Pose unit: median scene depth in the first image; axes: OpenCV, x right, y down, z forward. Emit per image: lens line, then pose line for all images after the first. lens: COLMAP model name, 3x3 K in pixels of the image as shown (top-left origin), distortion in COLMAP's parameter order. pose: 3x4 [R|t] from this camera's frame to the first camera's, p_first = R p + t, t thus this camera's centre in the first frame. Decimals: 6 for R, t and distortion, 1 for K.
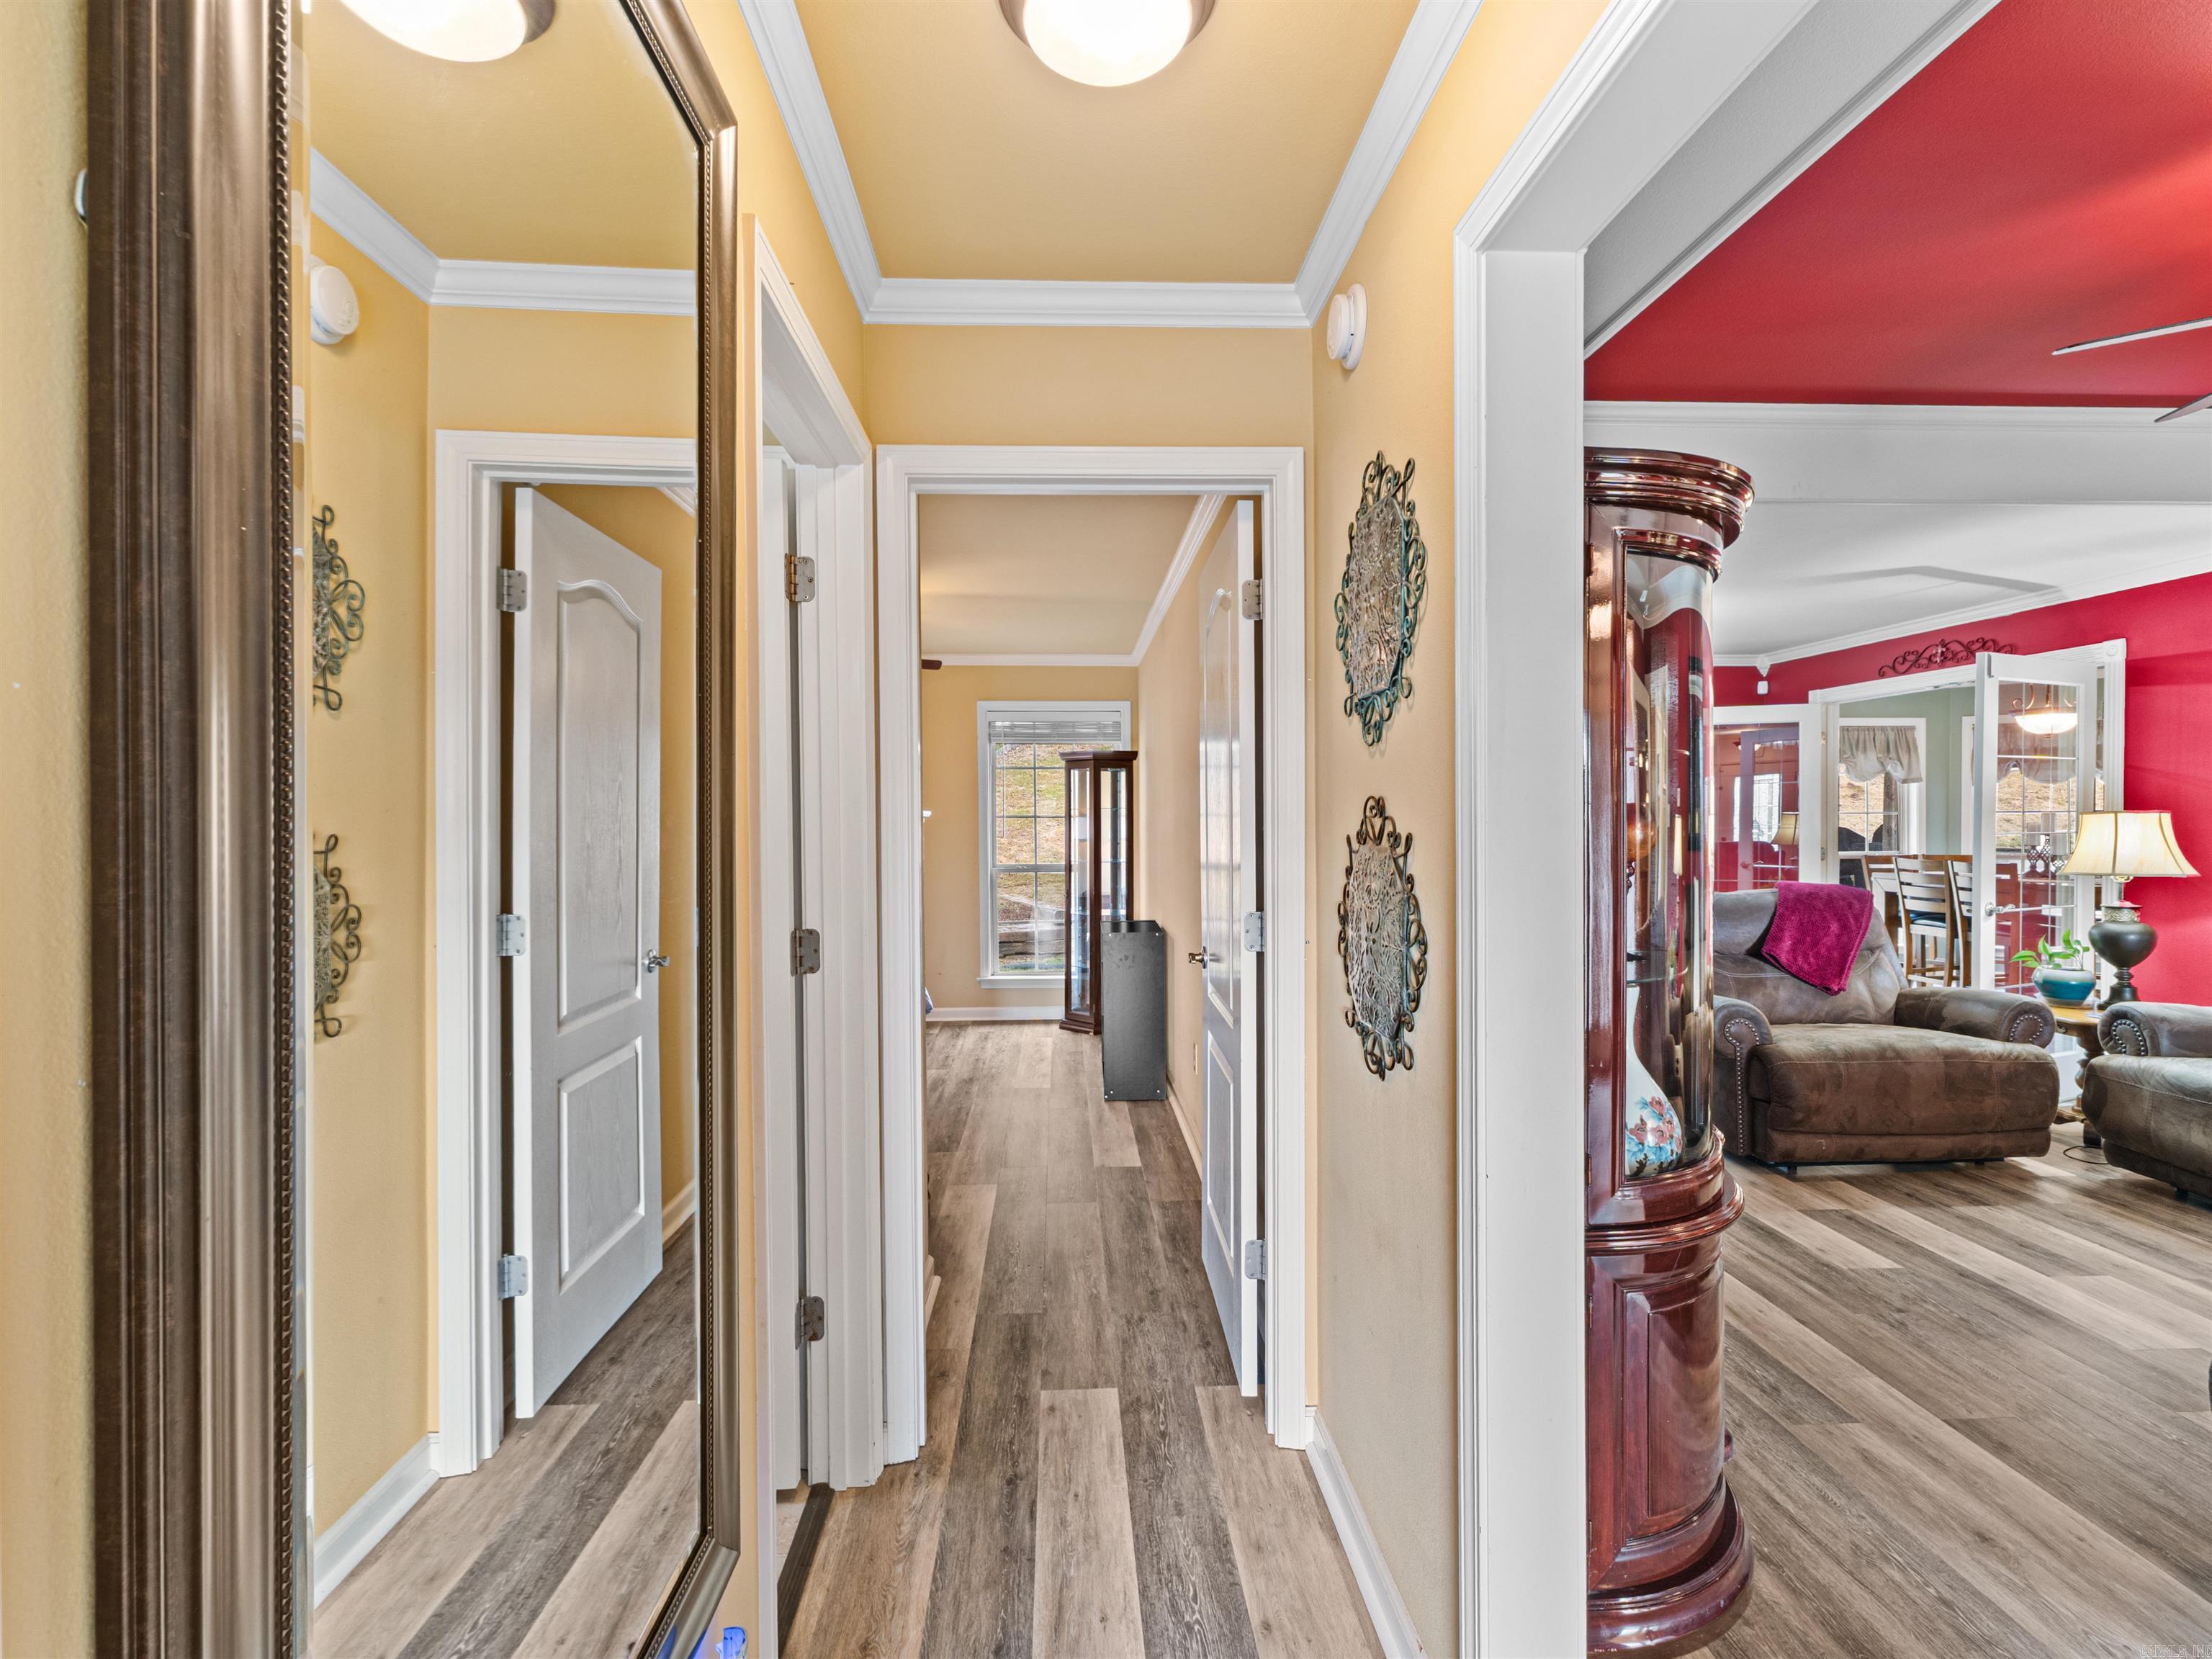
lens RADIAL K [[1048.0, 0, 1116.5], [0, 1048.0, 821.7], [0, 0, 1]] dist [0.000997, -0.000355]
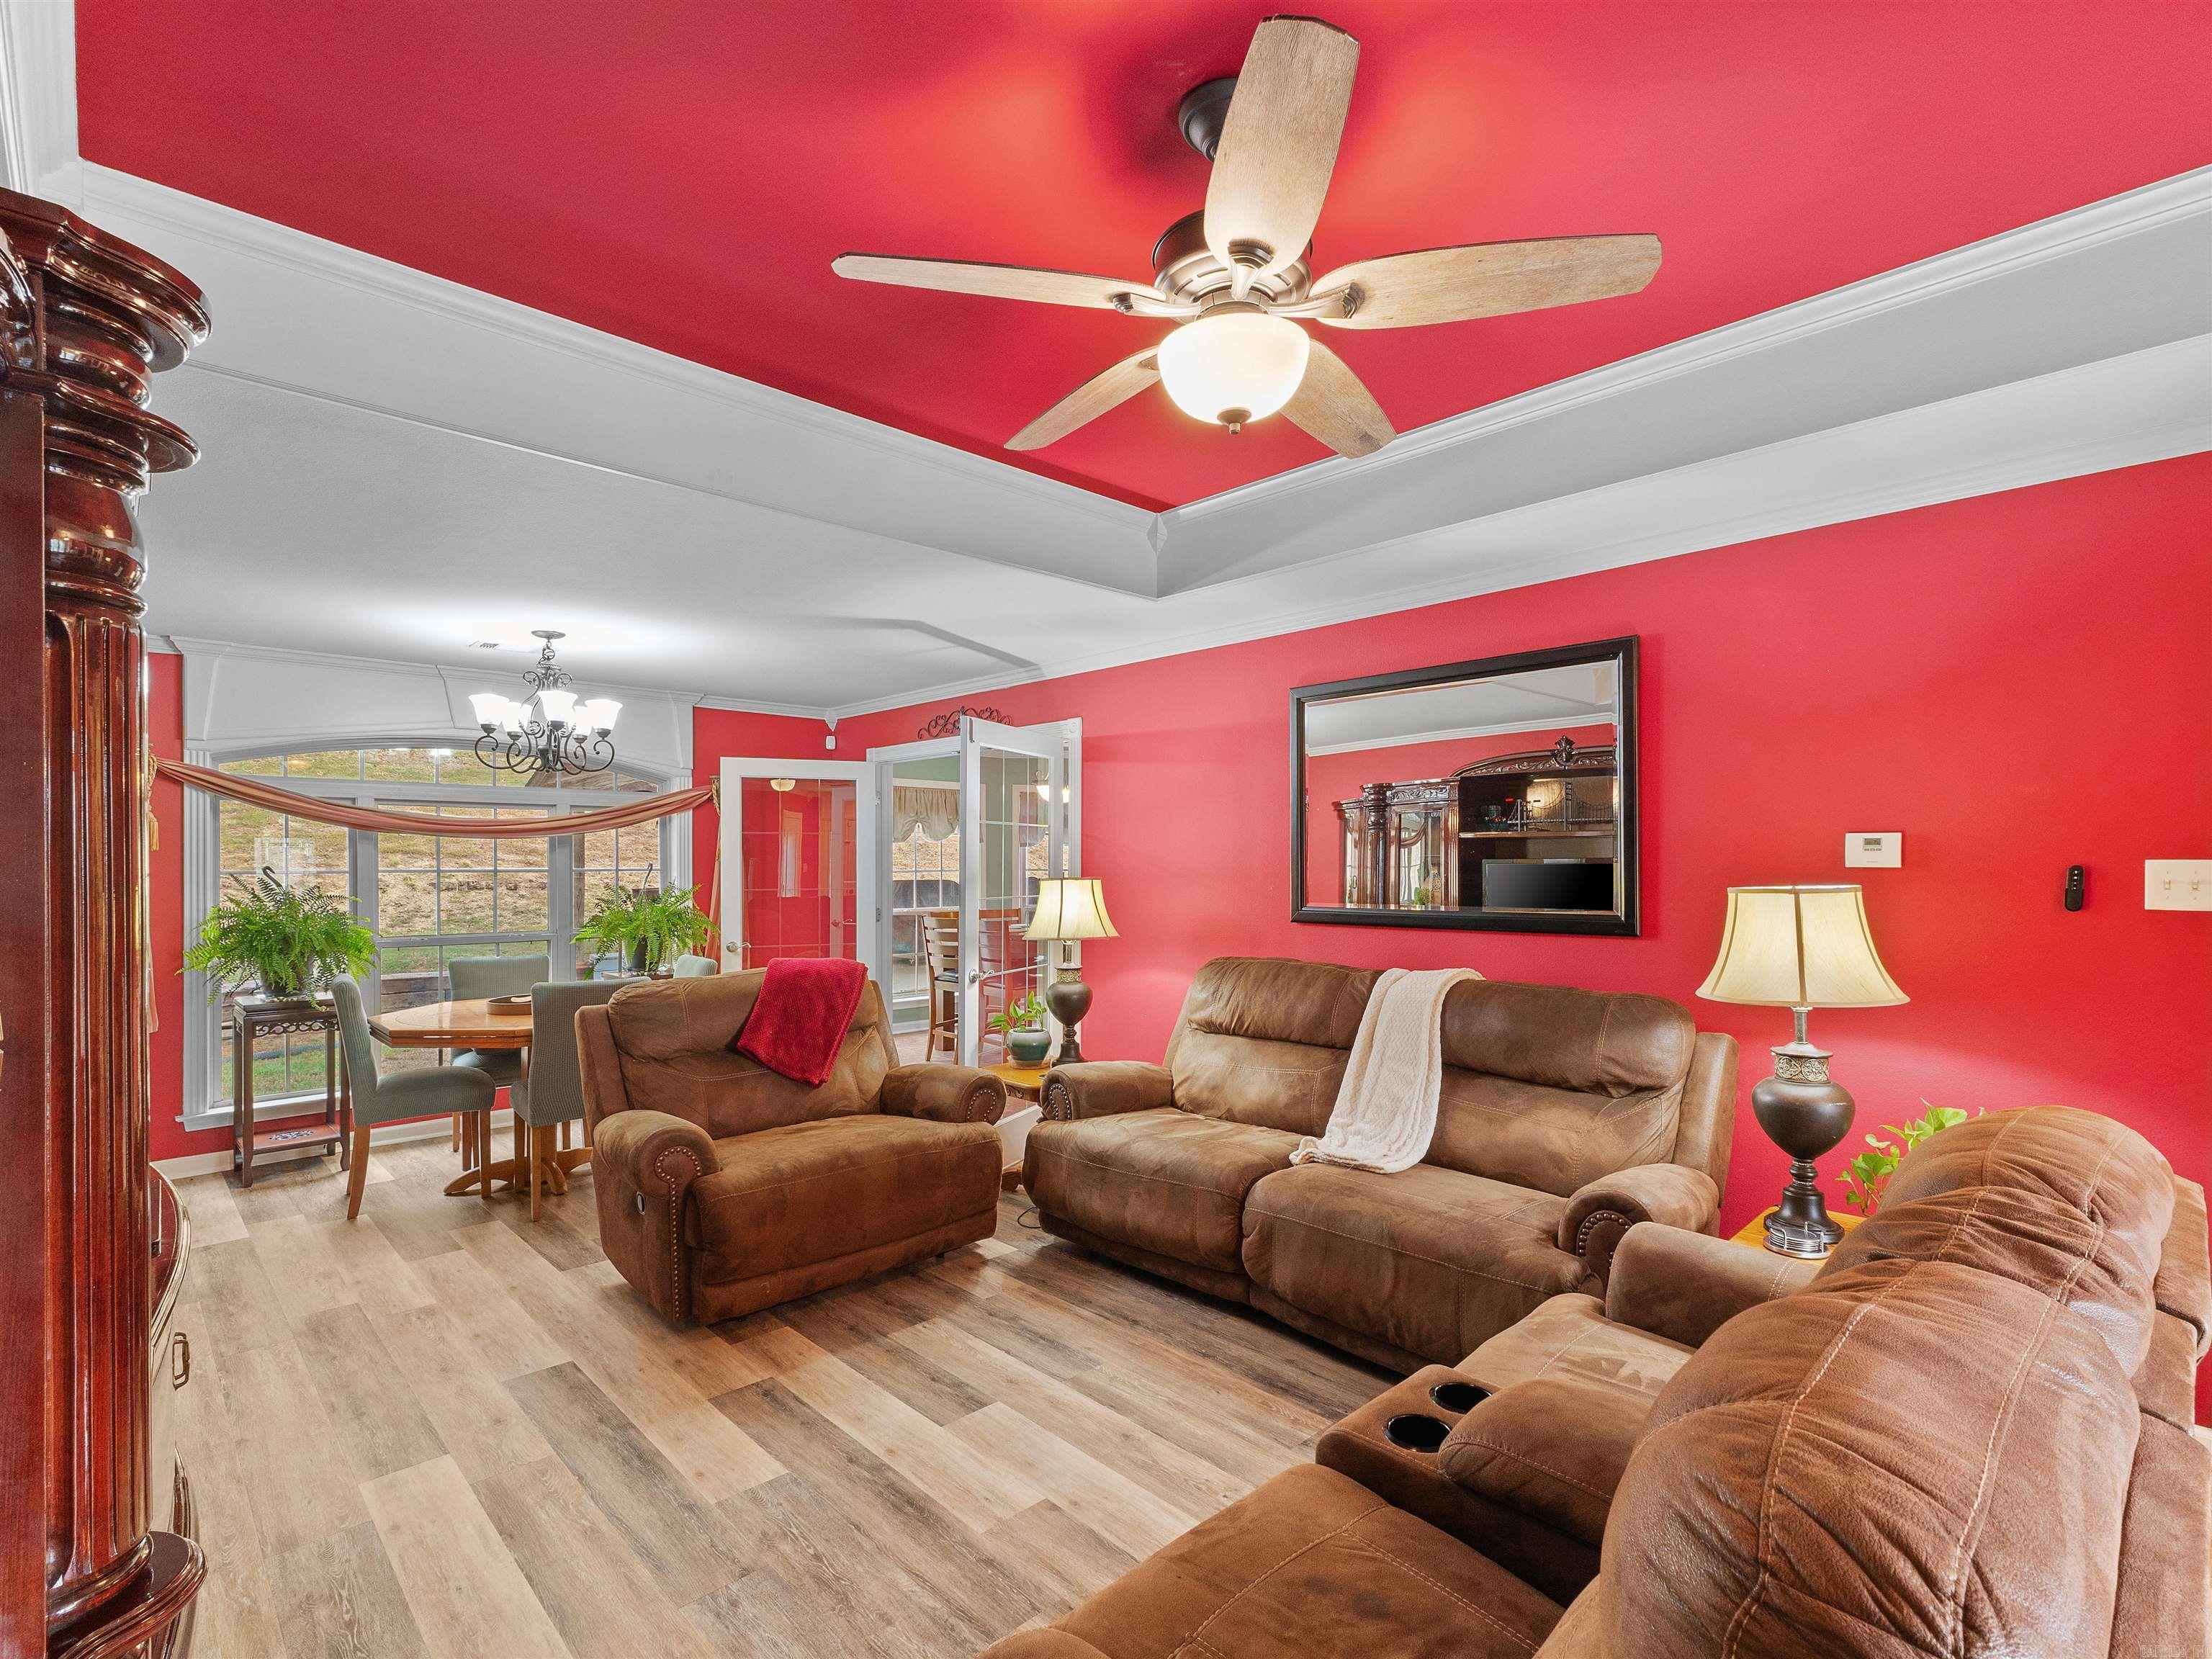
lens RADIAL K [[1081.3, 0, 1105.2], [0, 1081.3, 866.0], [0, 0, 1]] dist [0.000637, -0.000133]
pose [[0.748916, 0.002692, 0.662660, 0.279086], [0.001217, 0.999984, -0.005437, -0.016628], [-0.662664, 0.004878, 0.748901, 0.168287]]
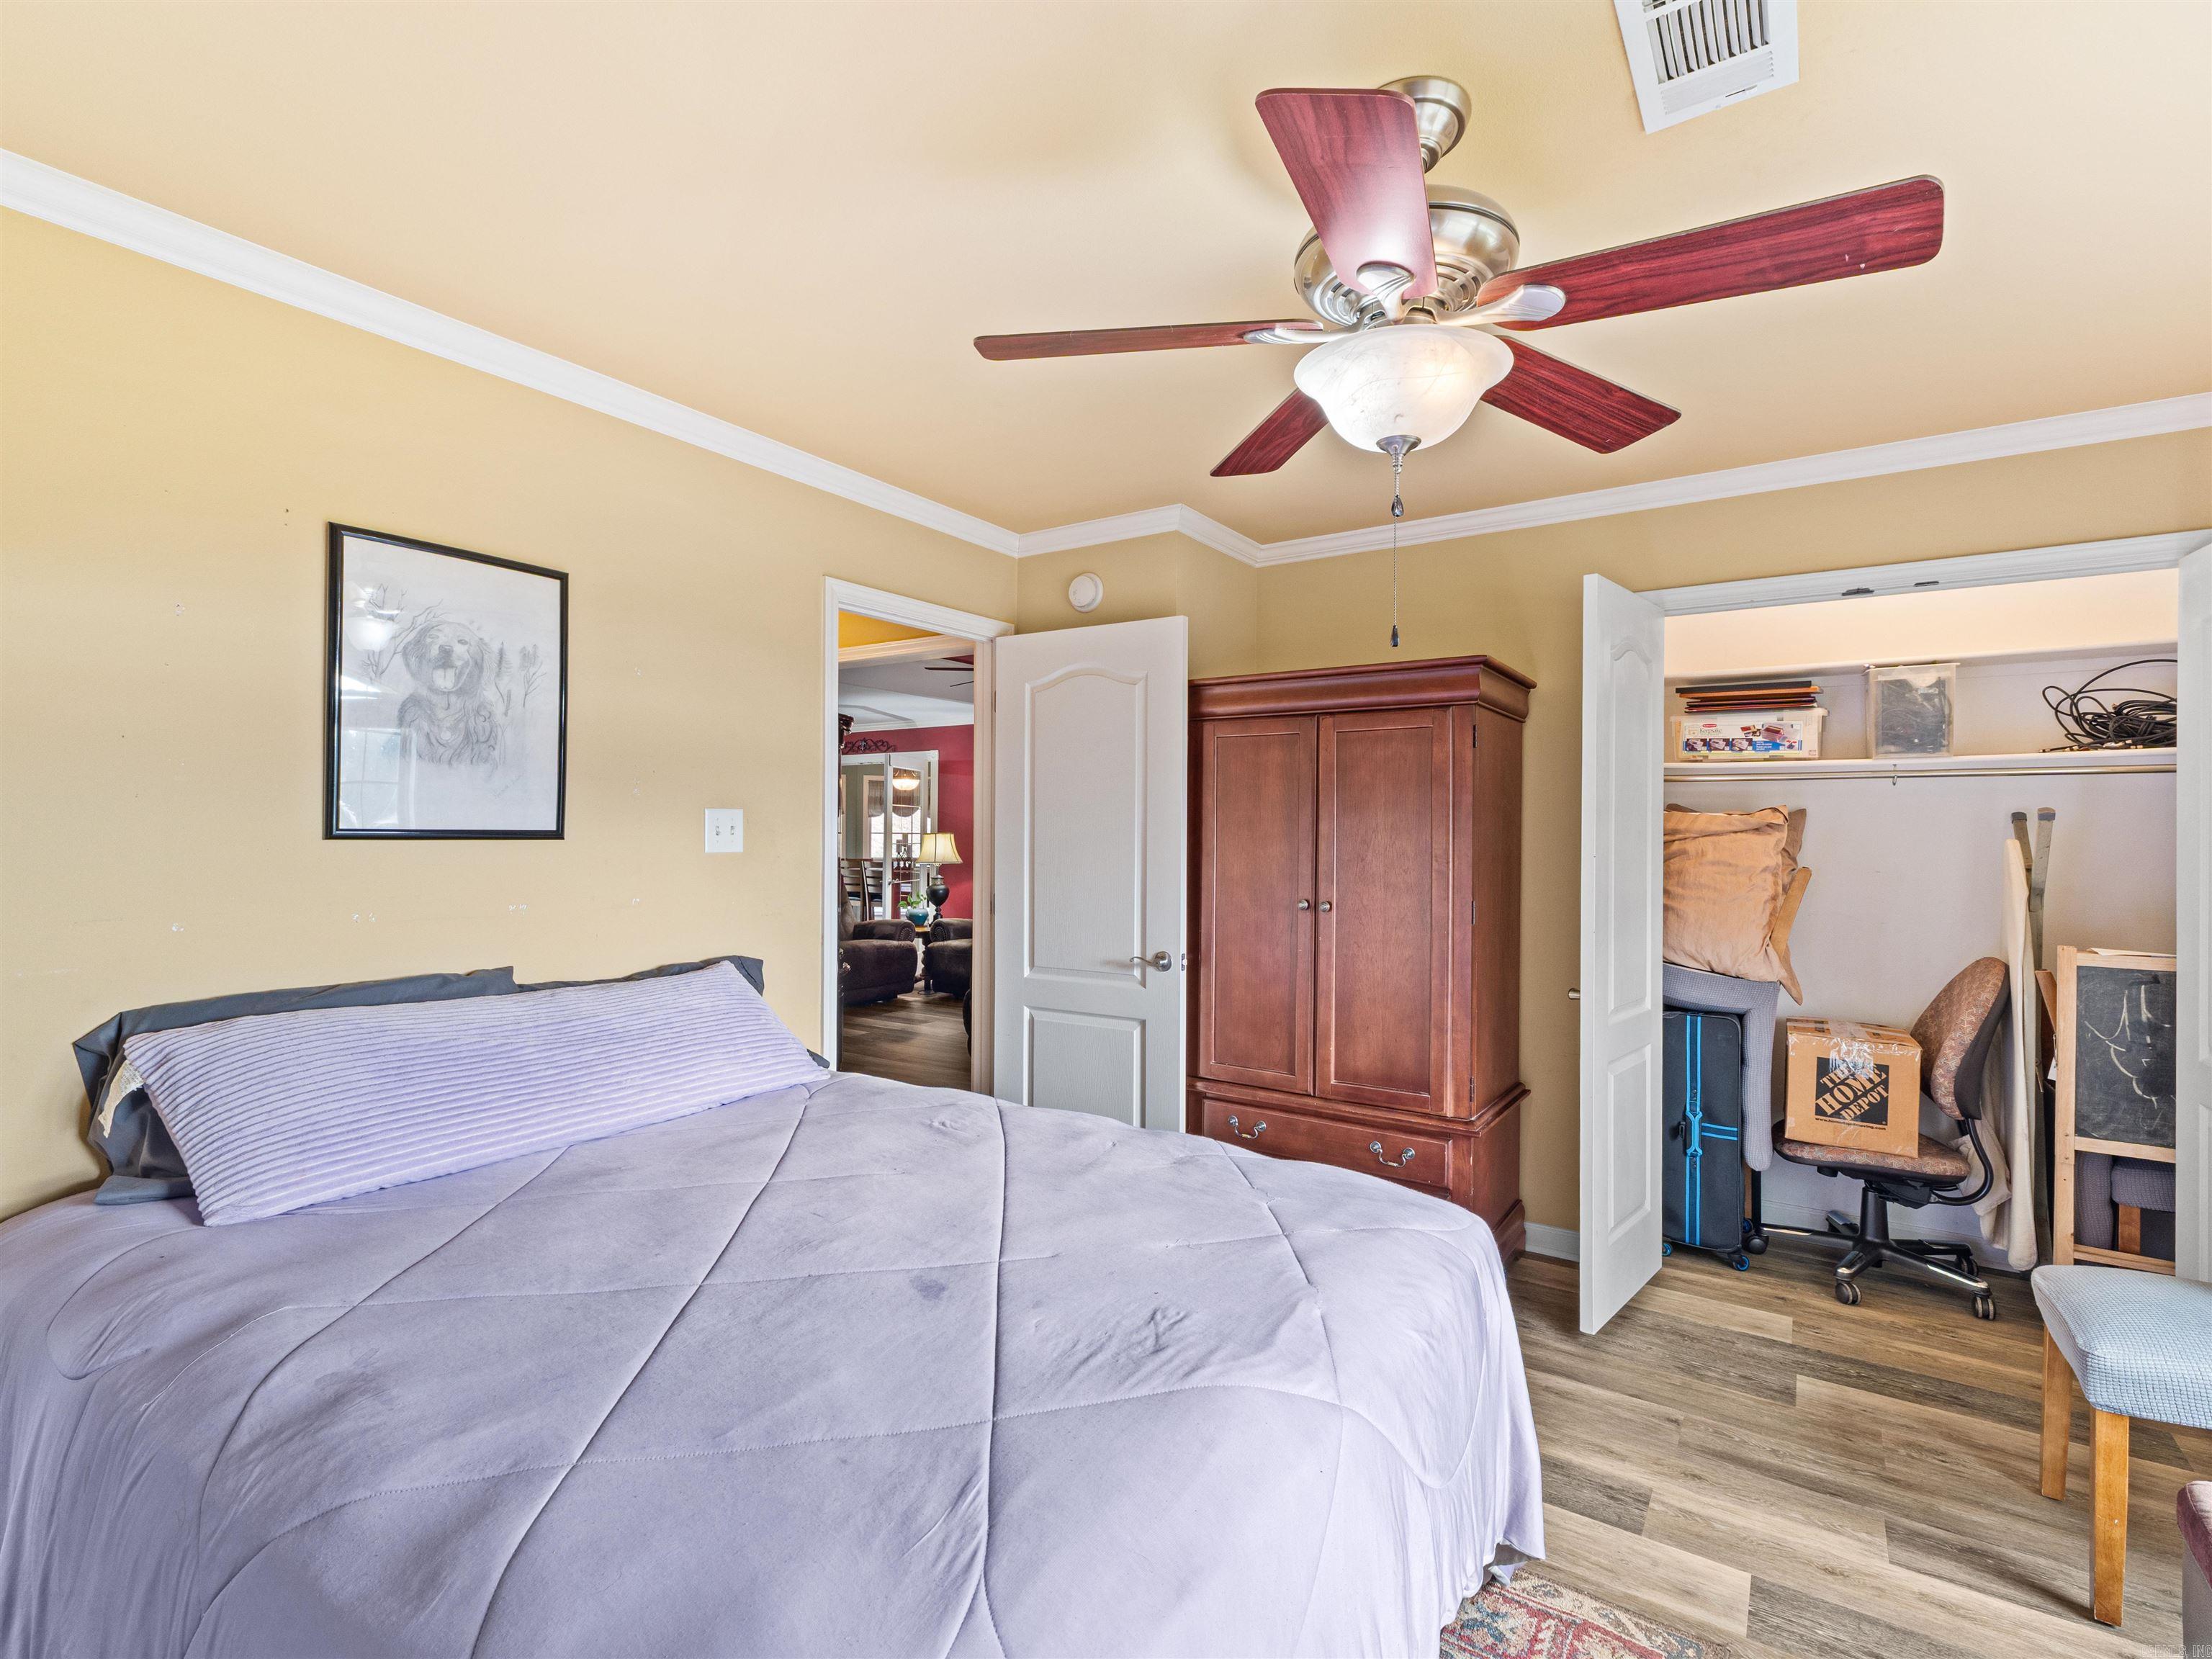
lens RADIAL K [[1048.0, 0, 1116.5], [0, 1048.0, 821.7], [0, 0, 1]] dist [0.000997, -0.000355]
pose [[0.593925, 0.009402, 0.804465, -0.591262], [0.000238, 0.999930, -0.011862, -0.008915], [-0.804520, 0.007237, 0.593881, -0.611995]]
